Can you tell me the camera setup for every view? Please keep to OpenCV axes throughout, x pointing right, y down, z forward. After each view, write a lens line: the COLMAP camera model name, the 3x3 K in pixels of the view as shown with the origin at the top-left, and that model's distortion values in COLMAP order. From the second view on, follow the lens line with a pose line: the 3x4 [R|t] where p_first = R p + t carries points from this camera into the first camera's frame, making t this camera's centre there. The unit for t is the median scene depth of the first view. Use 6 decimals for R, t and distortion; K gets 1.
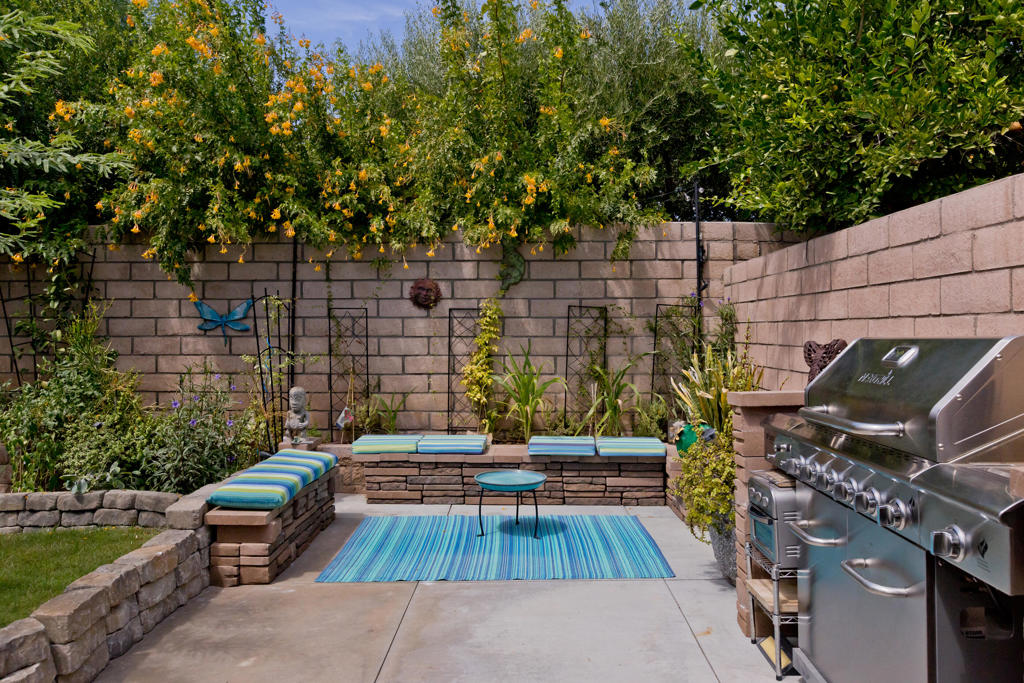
lens RADIAL K [[723.7, 0, 512.9], [0, 723.7, 313.2], [0, 0, 1]] dist [0.000014, 0.000670]
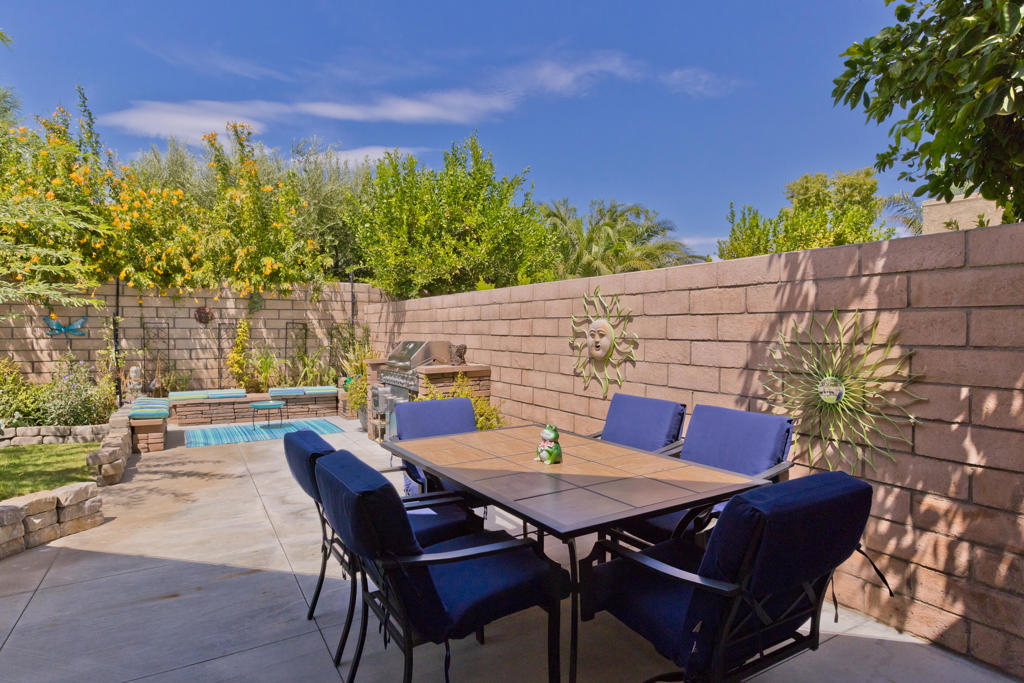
lens RADIAL K [[584.7, 0, 512.0], [0, 584.7, 341.5], [0, 0, 1]] dist [0.000975, 0.000179]
pose [[0.862577, -0.007075, 0.505877, -0.206044], [-0.016910, 0.998940, 0.042805, -0.039136], [-0.505644, -0.045477, 0.861543, -0.710761]]
